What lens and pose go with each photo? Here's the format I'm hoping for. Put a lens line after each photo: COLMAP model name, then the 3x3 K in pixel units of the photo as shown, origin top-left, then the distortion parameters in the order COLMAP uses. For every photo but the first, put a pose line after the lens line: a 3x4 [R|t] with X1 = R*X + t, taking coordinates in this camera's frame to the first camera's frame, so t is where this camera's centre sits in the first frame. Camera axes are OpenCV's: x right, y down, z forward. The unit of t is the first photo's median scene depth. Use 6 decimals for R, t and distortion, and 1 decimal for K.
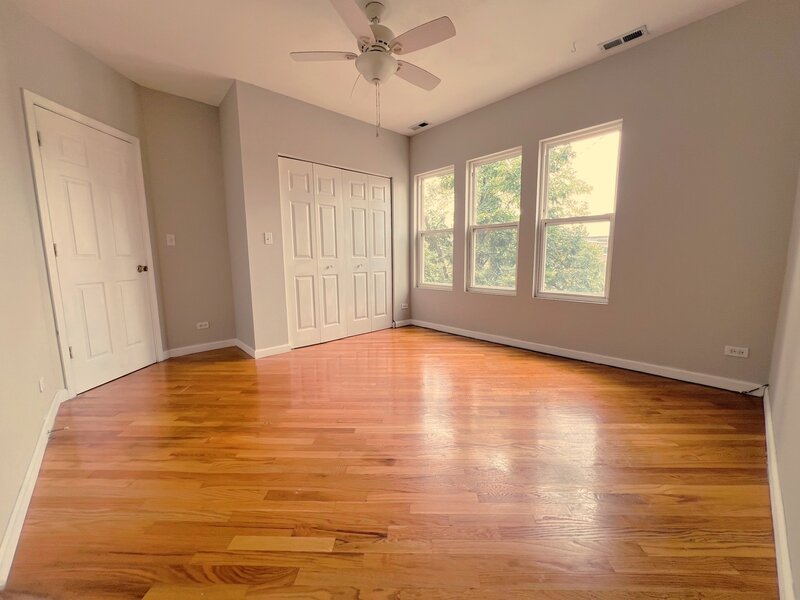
lens RADIAL K [[320.0, 0, 394.7], [0, 320.0, 305.5], [0, 0, 1]] dist [-0.002315, 0.000591]
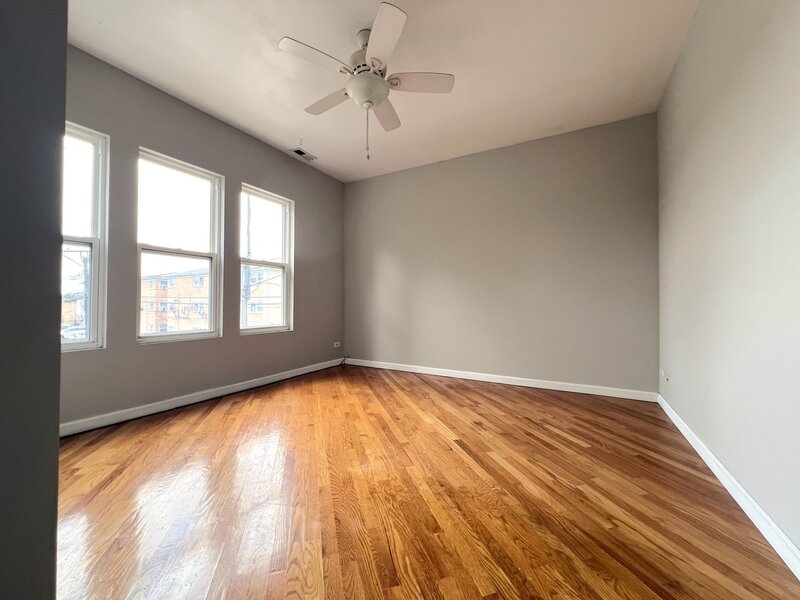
lens RADIAL K [[320.0, 0, 402.2], [0, 320.0, 301.5], [0, 0, 1]] dist [-0.002315, 0.000591]
pose [[-0.323894, 0.017009, 0.945940, -1.274947], [0.137095, 0.990129, 0.029138, -0.166755], [-0.936108, 0.139122, -0.323029, 1.661225]]
